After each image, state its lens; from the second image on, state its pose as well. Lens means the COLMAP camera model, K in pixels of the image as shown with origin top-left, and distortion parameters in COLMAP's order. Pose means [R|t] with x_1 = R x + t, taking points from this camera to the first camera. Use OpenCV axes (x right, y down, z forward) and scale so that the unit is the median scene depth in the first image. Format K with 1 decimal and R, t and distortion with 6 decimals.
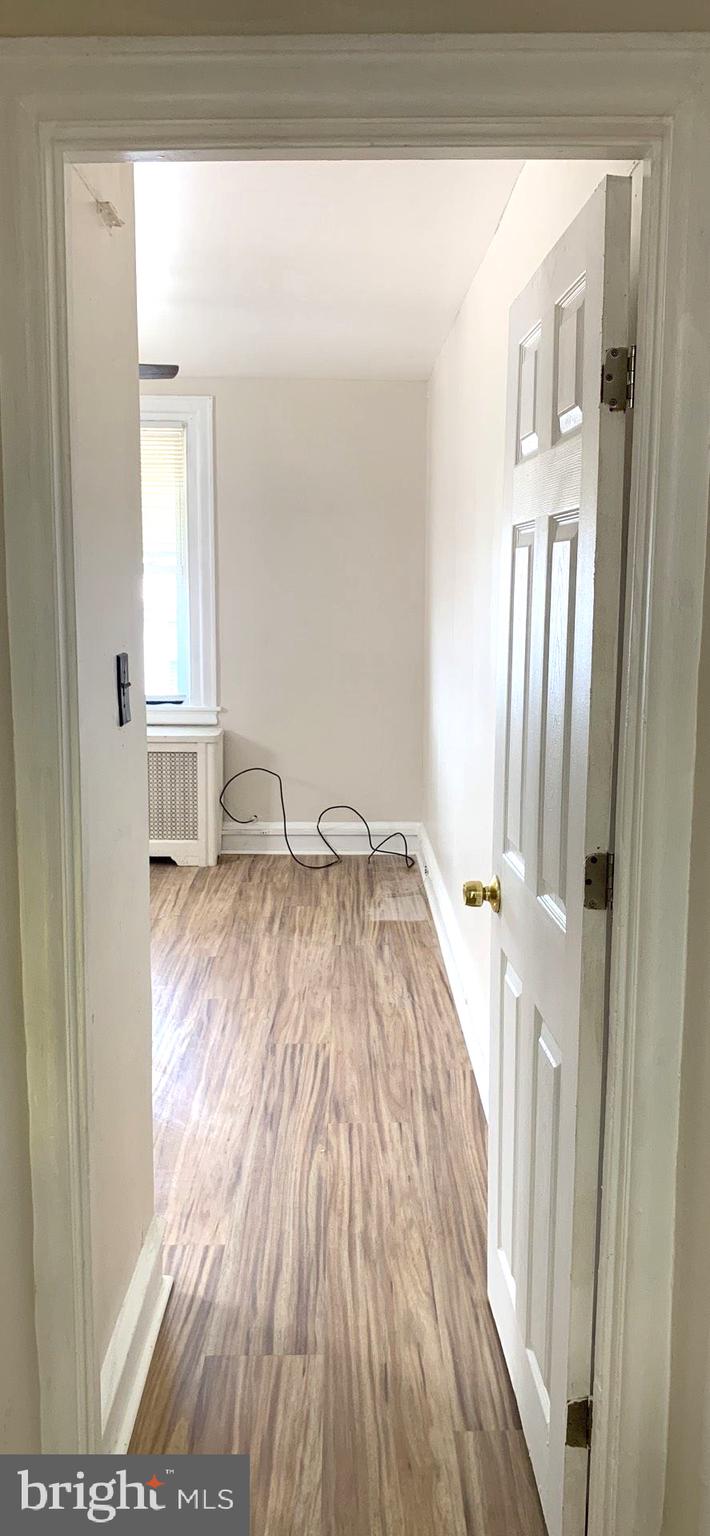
lens RADIAL K [[1256.4, 0, 355.0], [0, 1256.4, 768.0], [0, 0, 1]] dist [0.099362, -0.175773]
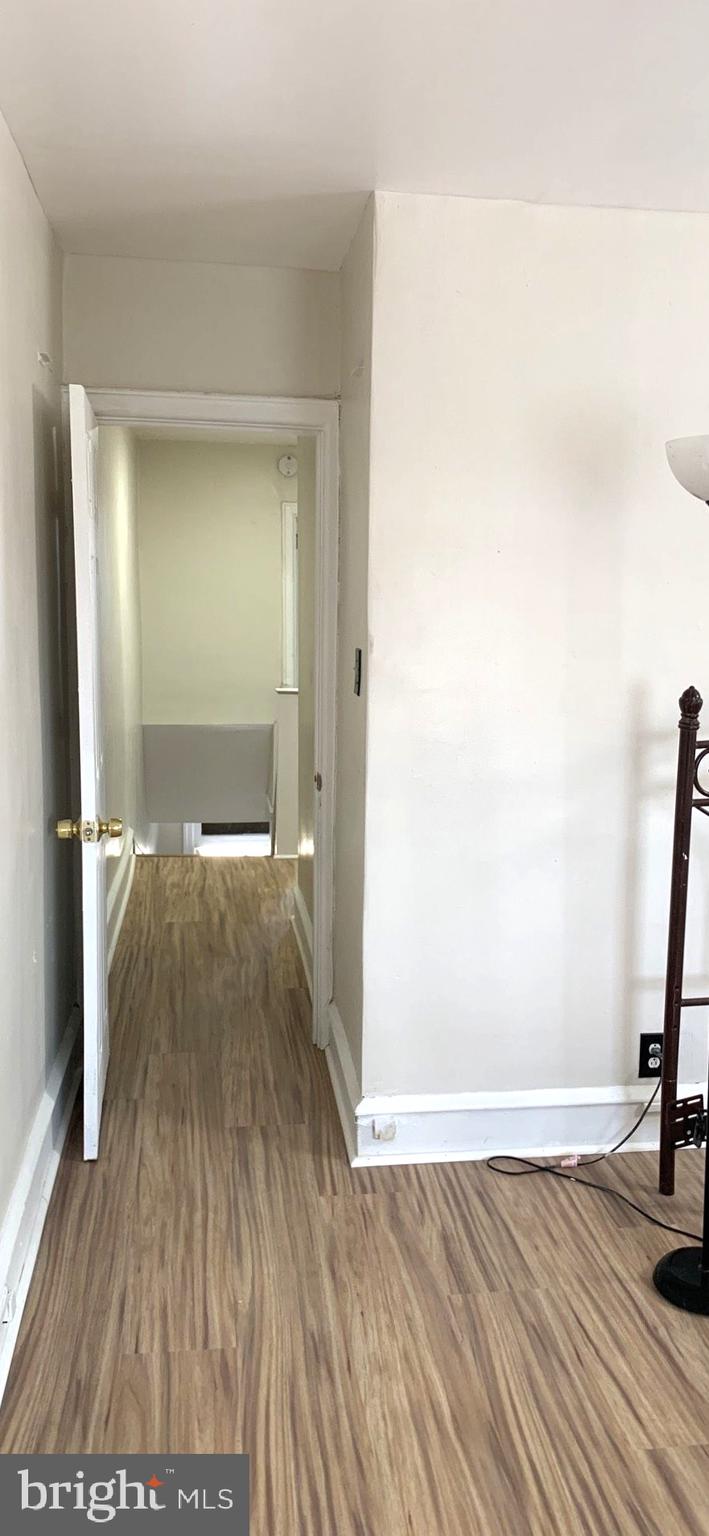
lens RADIAL K [[1256.4, 0, 354.5], [0, 1256.4, 768.0], [0, 0, 1]] dist [0.099362, -0.175773]
pose [[-0.993595, 0.007365, -0.112761, -0.009524], [-0.025397, 0.957788, 0.286350, -0.280598], [0.110111, 0.287379, -0.951467, 1.810105]]
